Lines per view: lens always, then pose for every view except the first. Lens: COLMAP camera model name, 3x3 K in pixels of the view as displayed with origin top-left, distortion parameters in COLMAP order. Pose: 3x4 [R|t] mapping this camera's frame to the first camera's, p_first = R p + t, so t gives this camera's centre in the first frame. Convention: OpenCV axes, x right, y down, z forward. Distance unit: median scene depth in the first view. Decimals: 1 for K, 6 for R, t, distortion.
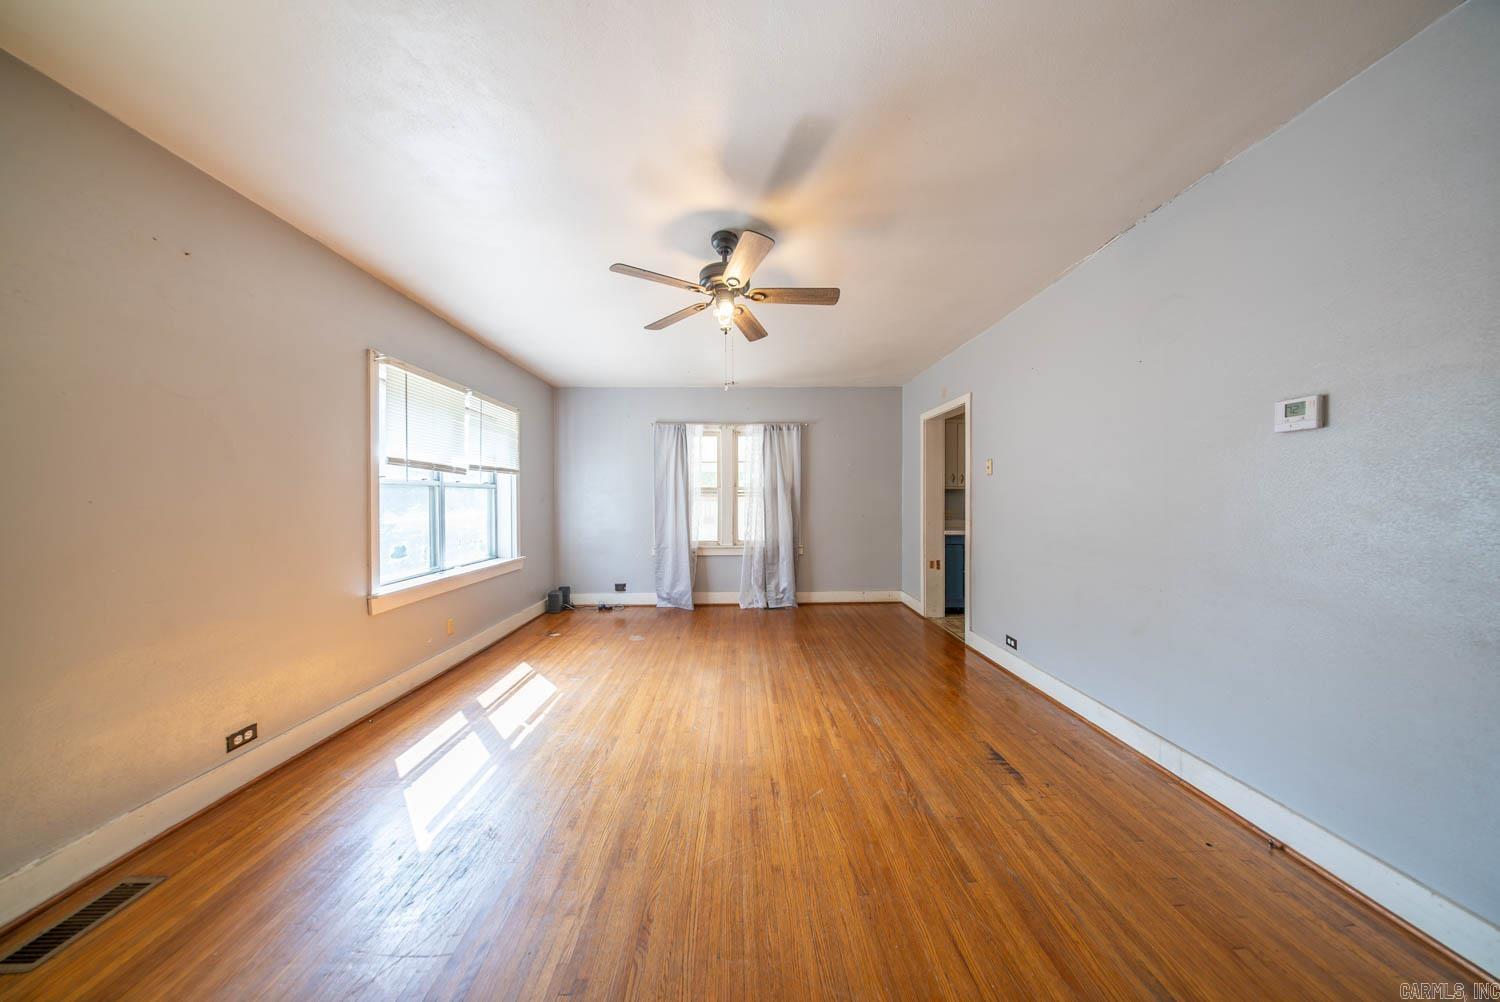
lens RADIAL K [[440.3, 0, 759.8], [0, 440.3, 502.3], [0, 0, 1]] dist [-0.000567, -0.001101]
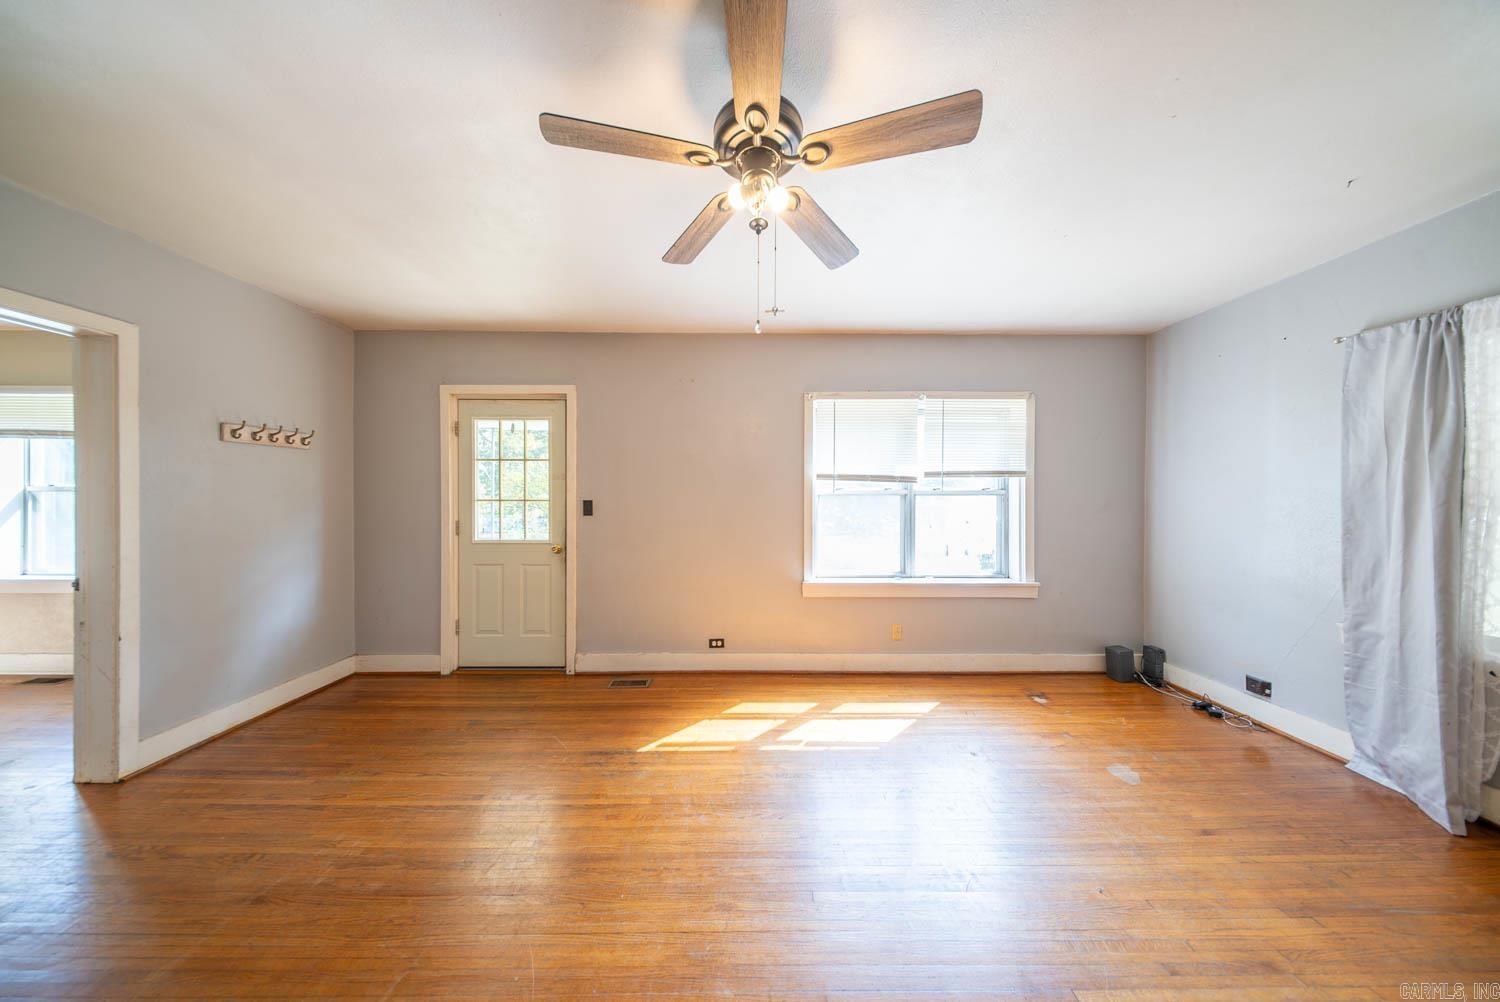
lens RADIAL K [[440.3, 0, 751.4], [0, 440.3, 504.4], [0, 0, 1]] dist [-0.000567, -0.001101]
pose [[-0.035872, 0.011046, -0.999295, 0.258800], [-0.011988, 0.999862, 0.011482, -0.018156], [0.999284, 0.012391, -0.035735, 0.544192]]
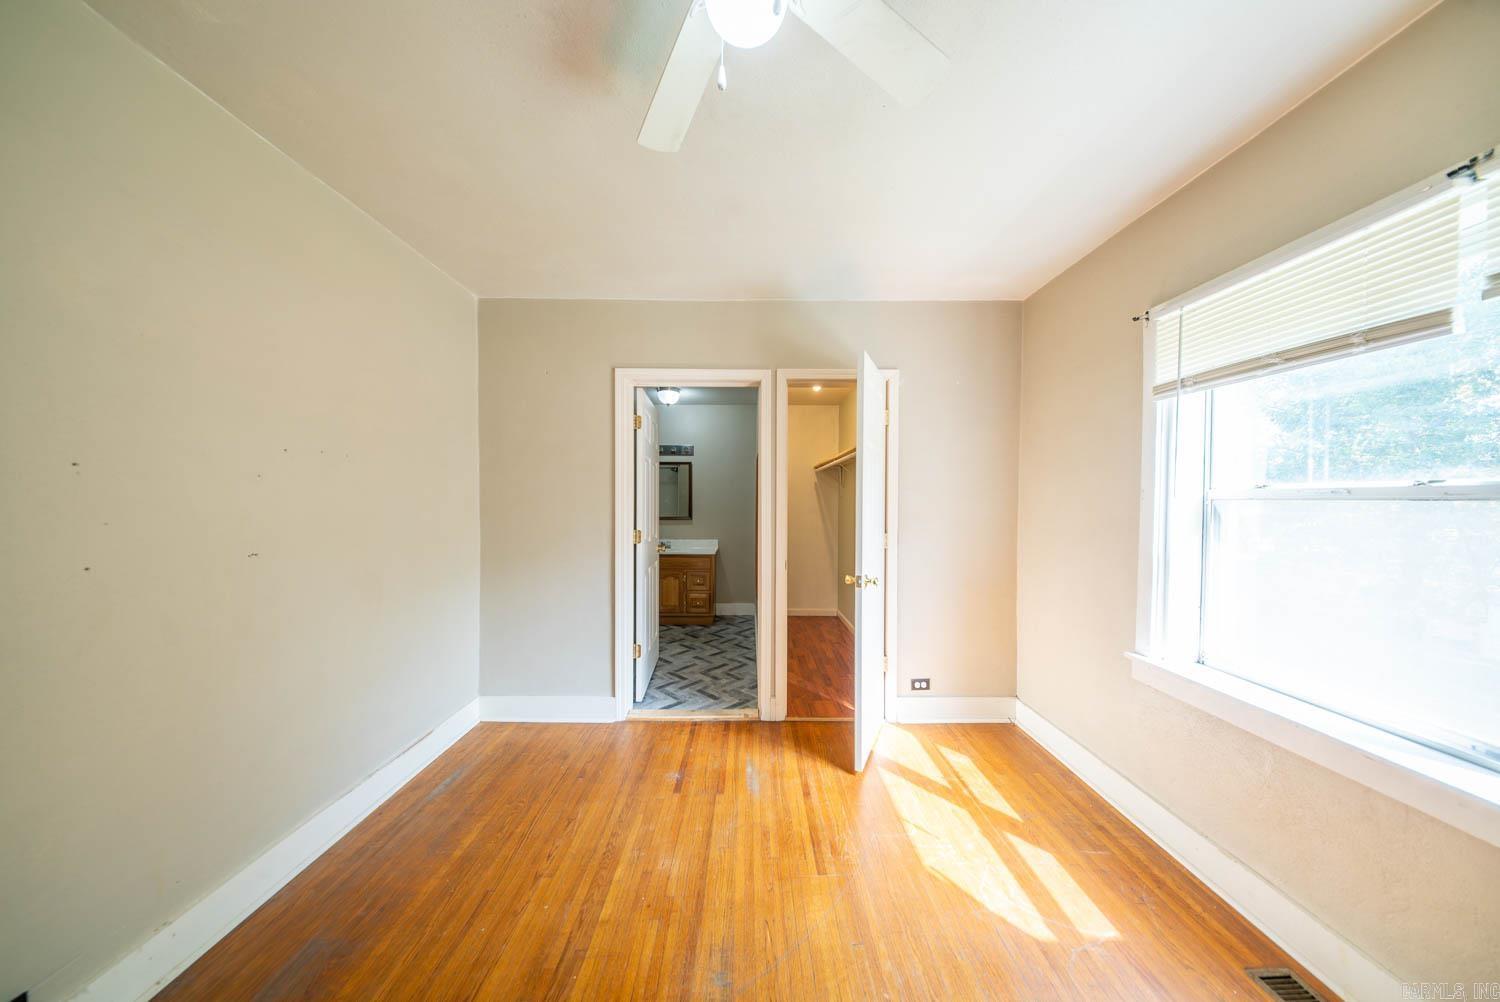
lens RADIAL K [[440.3, 0, 743.2], [0, 440.3, 500.9], [0, 0, 1]] dist [-0.000567, -0.001101]
pose [[-0.998554, -0.012154, 0.052375, -0.164657], [-0.011630, 0.999879, 0.010285, -0.025331], [-0.052493, 0.009661, -0.998575, 1.081171]]
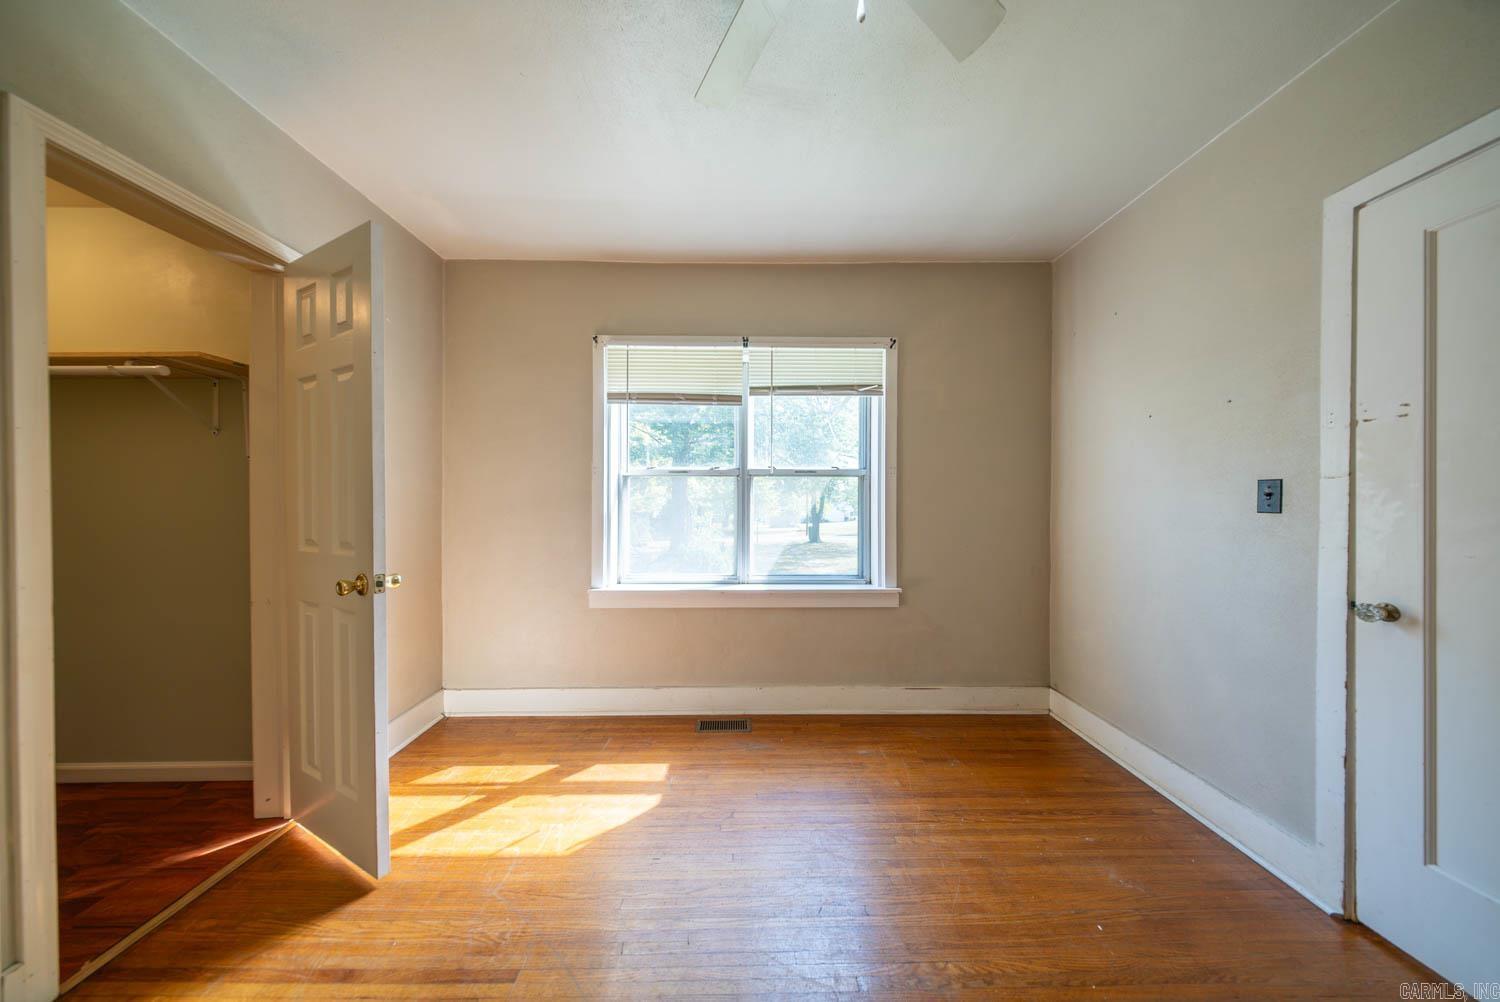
lens RADIAL K [[440.3, 0, 749.7], [0, 440.3, 502.8], [0, 0, 1]] dist [-0.000567, -0.001101]
pose [[-0.022500, -0.010715, -0.999689, 0.049091], [-0.007021, 0.999920, -0.010559, 0.017181], [0.999722, 0.006781, -0.022574, 0.843962]]
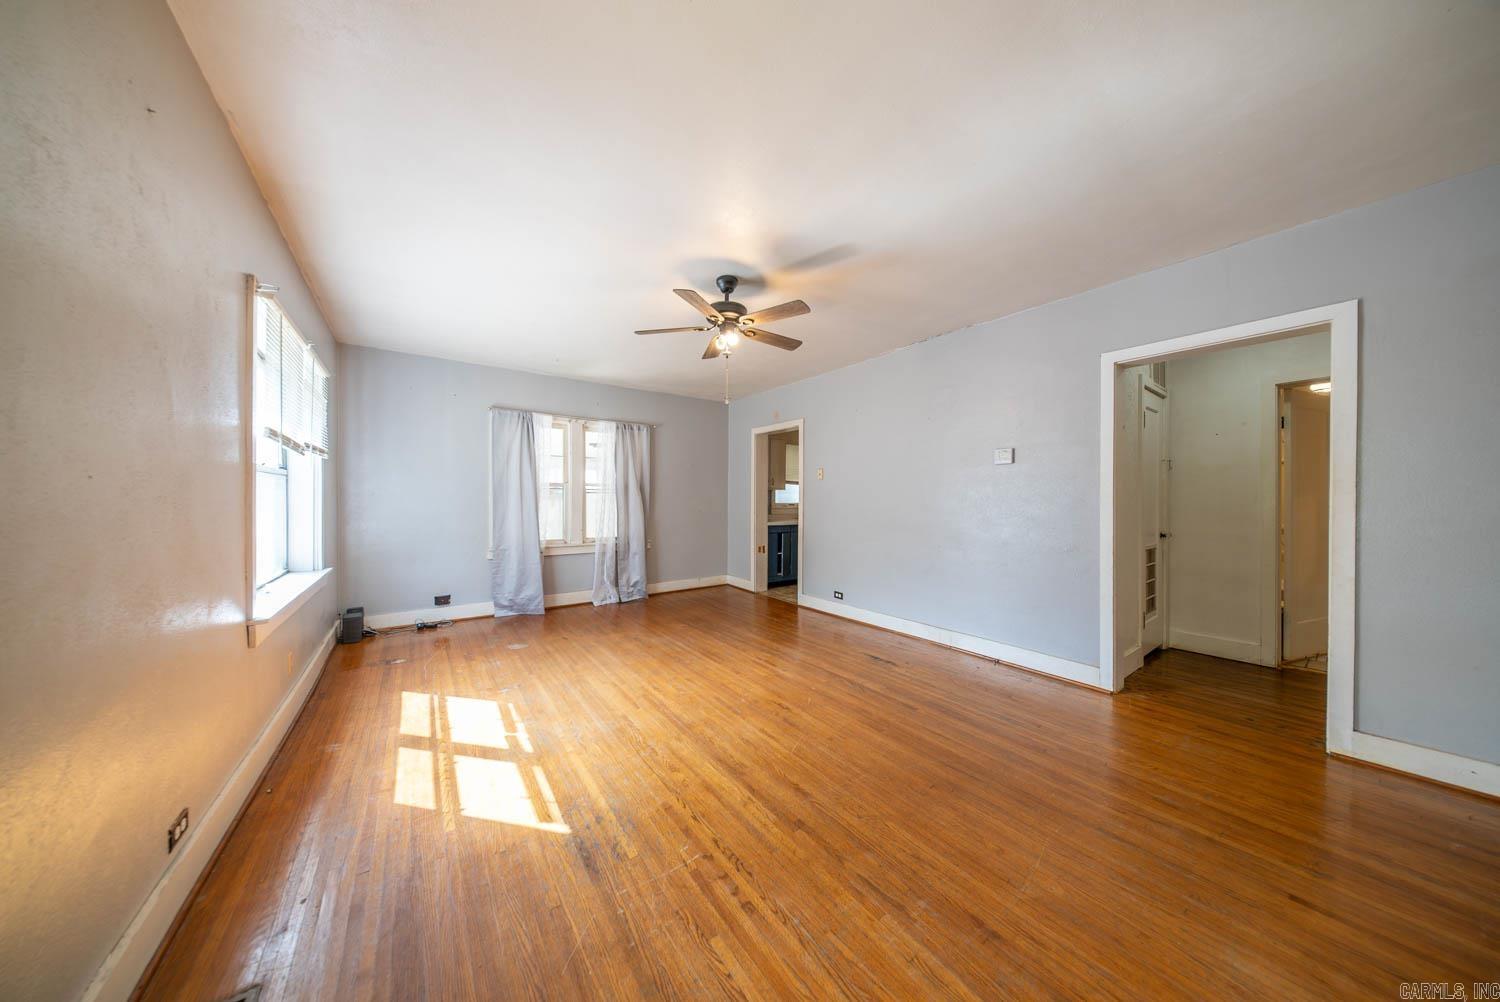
lens RADIAL K [[440.3, 0, 761.5], [0, 440.3, 505.4], [0, 0, 1]] dist [-0.000567, -0.001101]
pose [[0.818878, -0.000153, 0.573968, -0.376940], [-0.002289, 0.999991, 0.003532, 0.012689], [-0.573963, -0.004205, 0.818870, -0.032936]]
